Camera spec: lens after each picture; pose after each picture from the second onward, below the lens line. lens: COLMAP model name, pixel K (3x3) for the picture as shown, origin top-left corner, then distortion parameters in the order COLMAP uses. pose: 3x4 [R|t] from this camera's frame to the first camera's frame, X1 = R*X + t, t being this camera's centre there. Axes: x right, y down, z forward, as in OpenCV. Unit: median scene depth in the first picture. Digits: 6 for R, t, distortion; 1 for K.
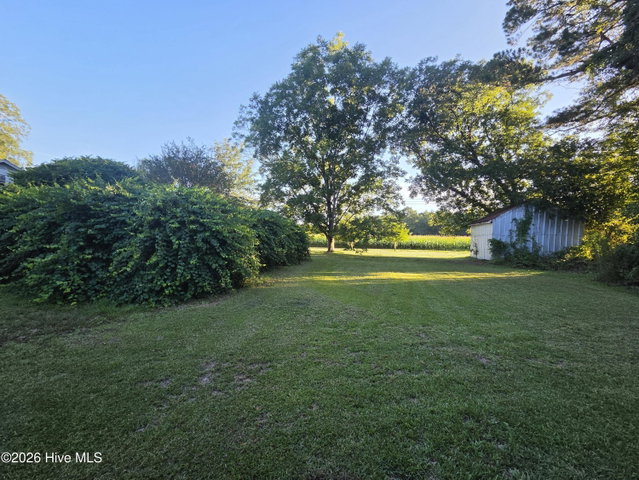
lens RADIAL K [[261.6, 0, 321.4], [0, 261.6, 243.2], [0, 0, 1]] dist [0.001801, 0.000271]
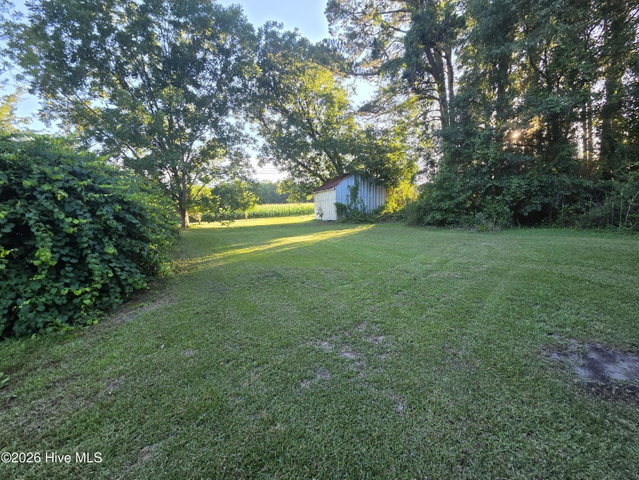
lens RADIAL K [[261.6, 0, 321.4], [0, 261.6, 243.2], [0, 0, 1]] dist [0.001801, 0.000271]
pose [[0.786222, -0.141413, 0.601546, -0.139344], [0.075566, 0.988159, 0.133533, 0.001827], [-0.613306, -0.059530, 0.787599, 0.048433]]
